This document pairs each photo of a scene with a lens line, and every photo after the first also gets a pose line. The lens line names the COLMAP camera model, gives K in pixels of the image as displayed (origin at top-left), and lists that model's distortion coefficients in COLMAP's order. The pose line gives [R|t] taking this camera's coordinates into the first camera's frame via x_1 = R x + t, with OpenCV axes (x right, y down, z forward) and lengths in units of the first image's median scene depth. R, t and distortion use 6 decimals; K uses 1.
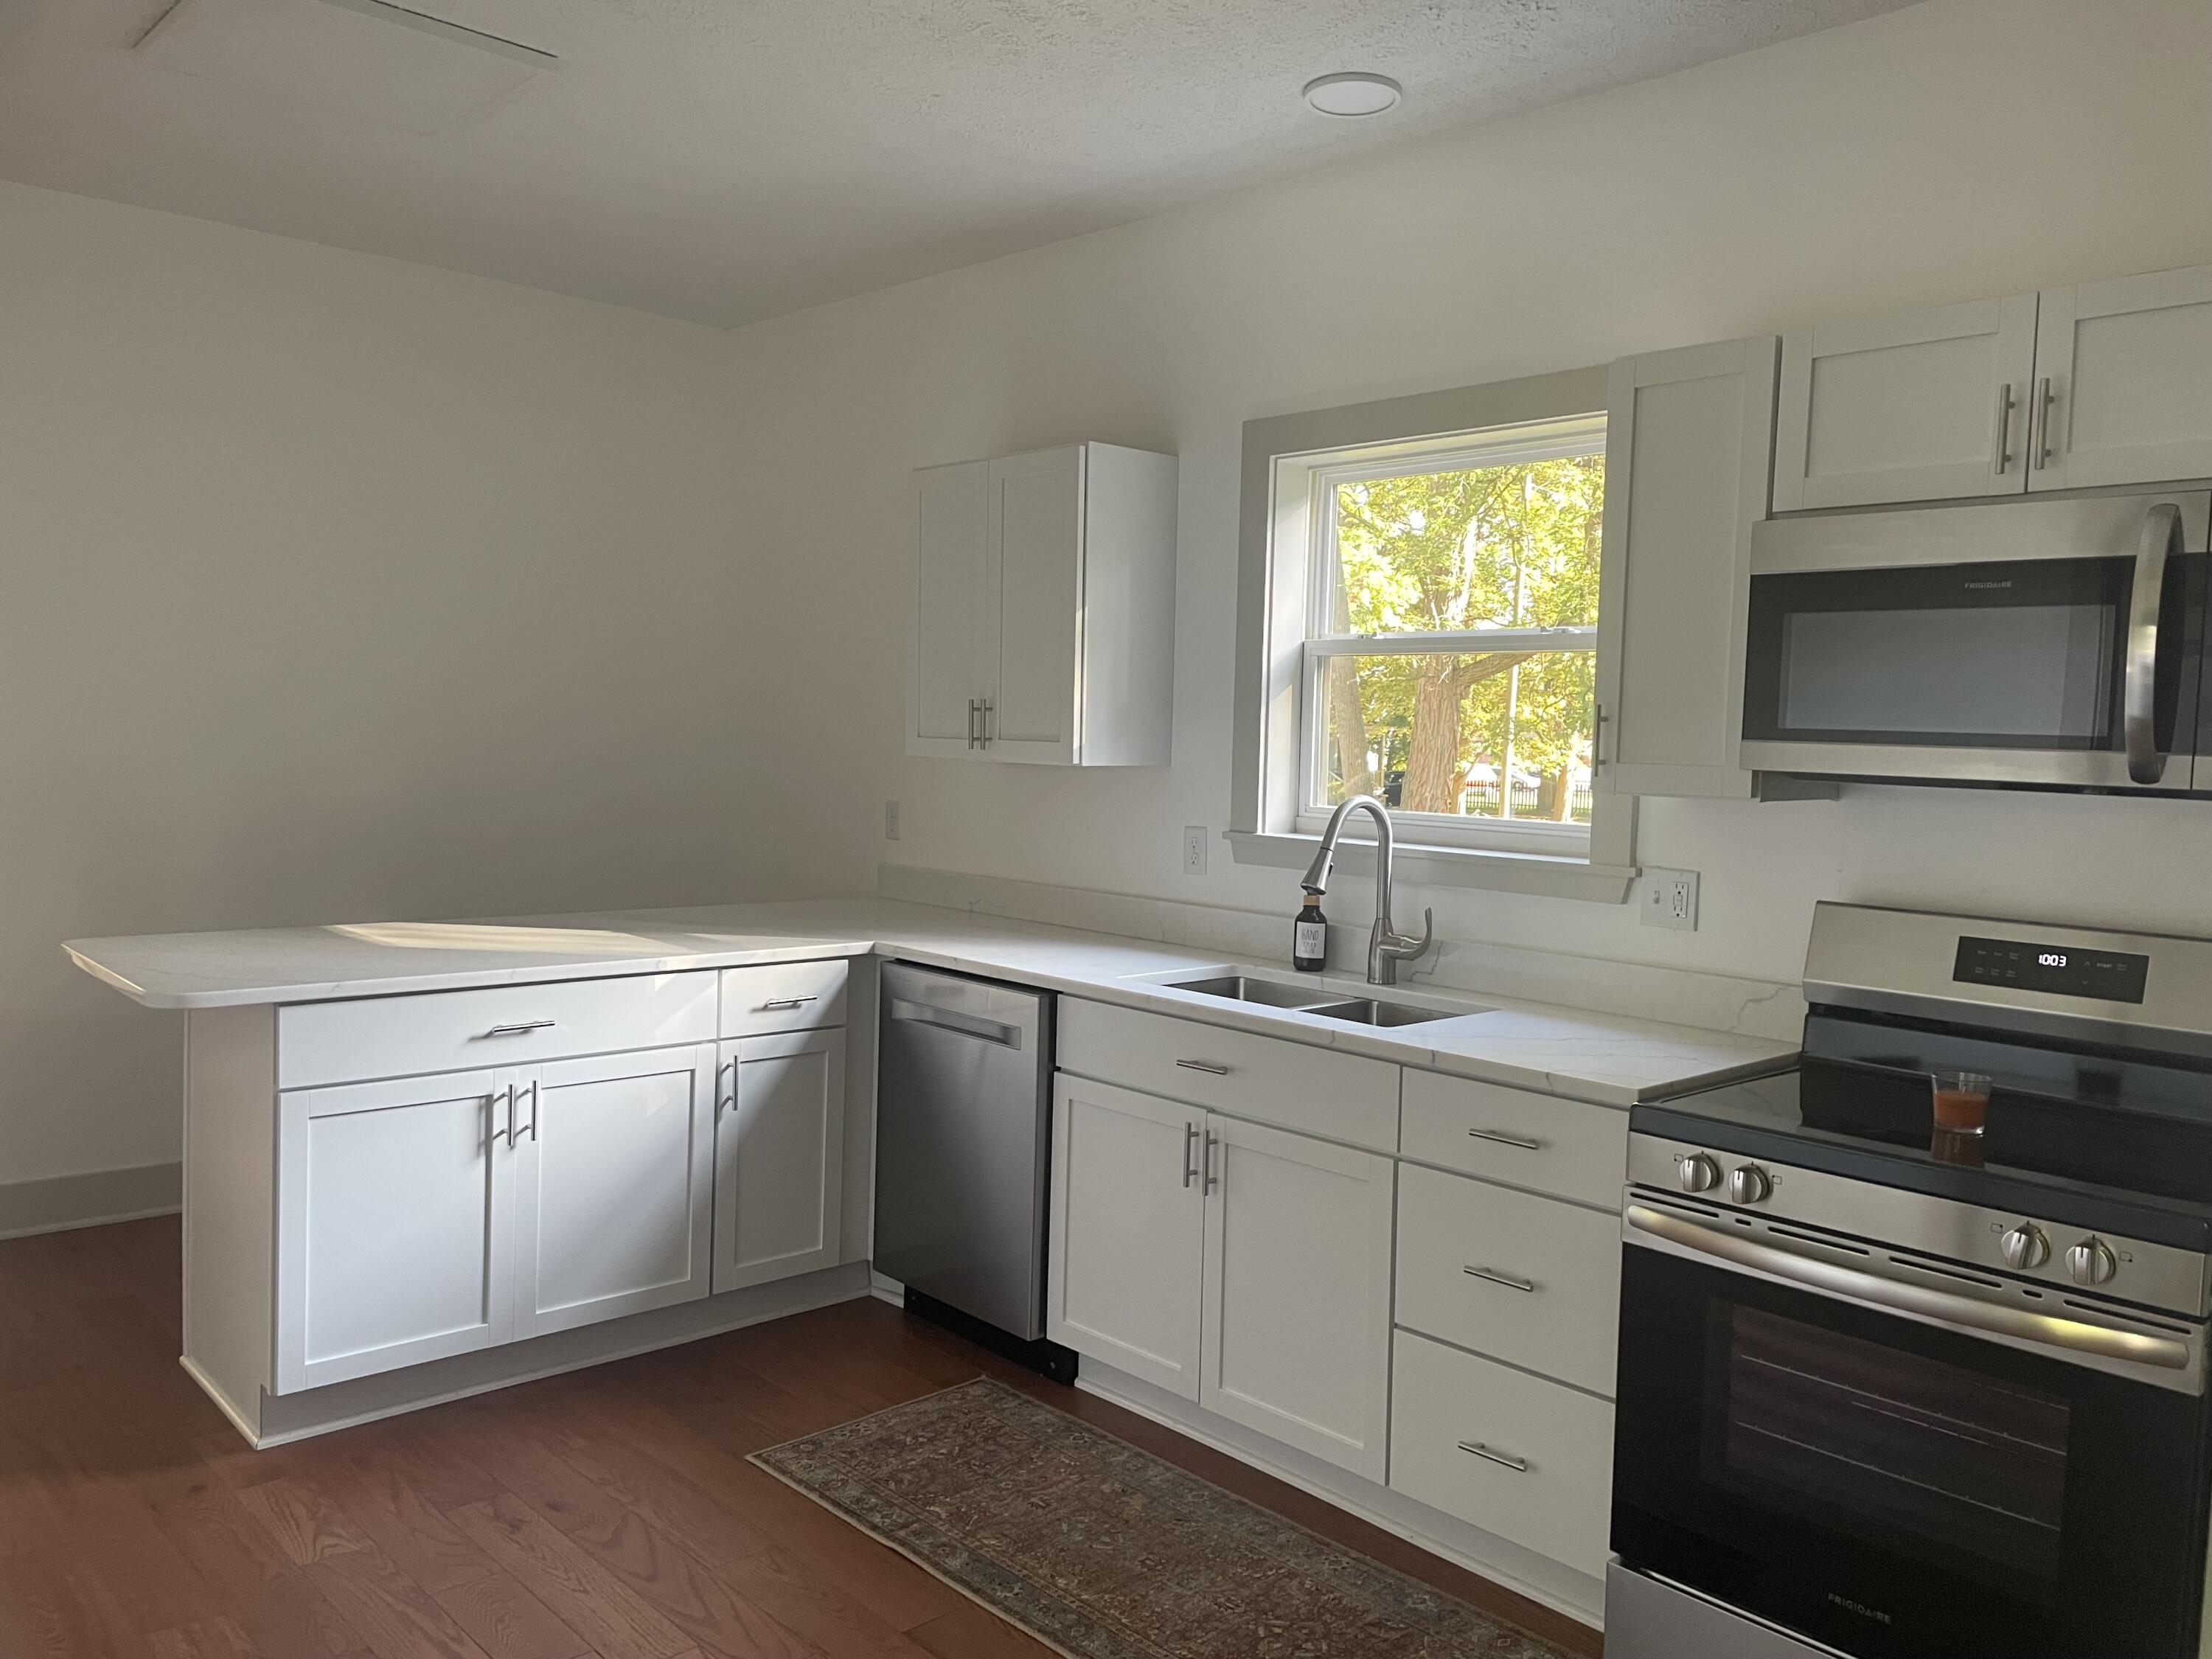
lens RADIAL K [[1663.8, 0, 1126.7], [0, 1663.8, 824.3], [0, 0, 1]] dist [0.081475, -0.105049]
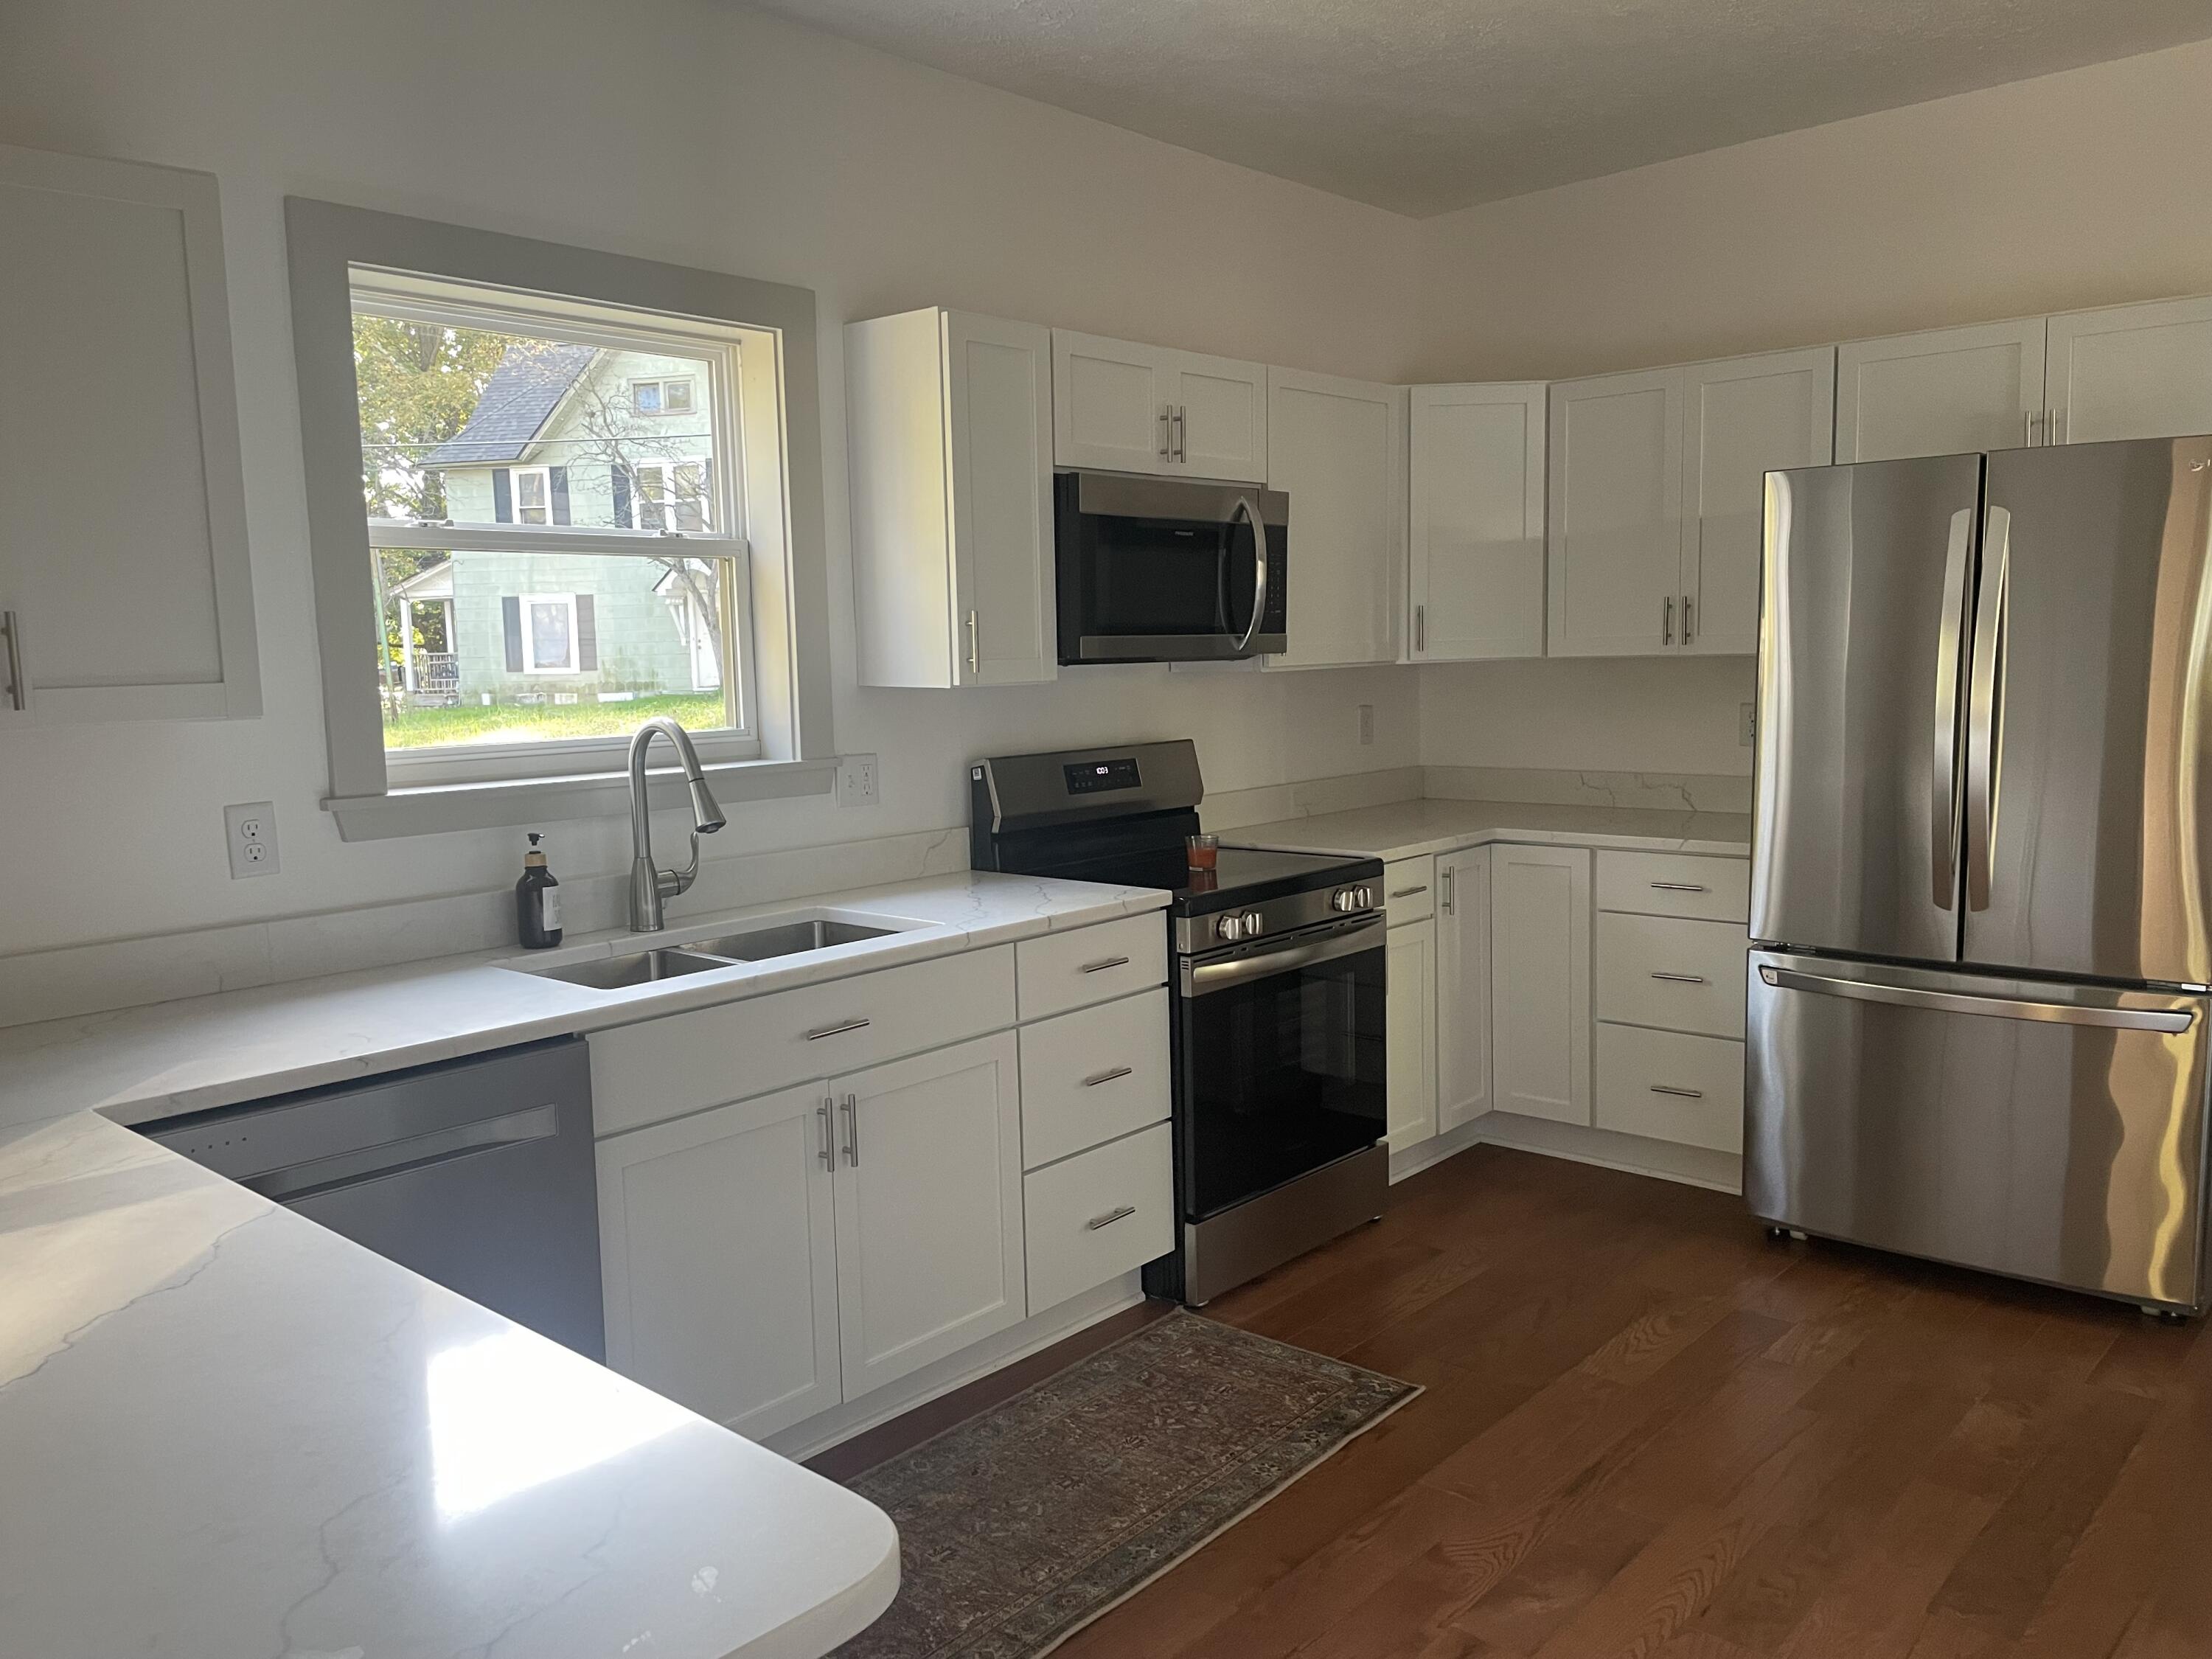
lens RADIAL K [[1663.8, 0, 1126.7], [0, 1663.8, 824.3], [0, 0, 1]] dist [0.081475, -0.105049]
pose [[-0.089164, -0.135358, 0.986777, -0.885719], [0.077591, 0.986768, 0.142368, -0.079775], [-0.992990, 0.089259, -0.077482, 0.976757]]
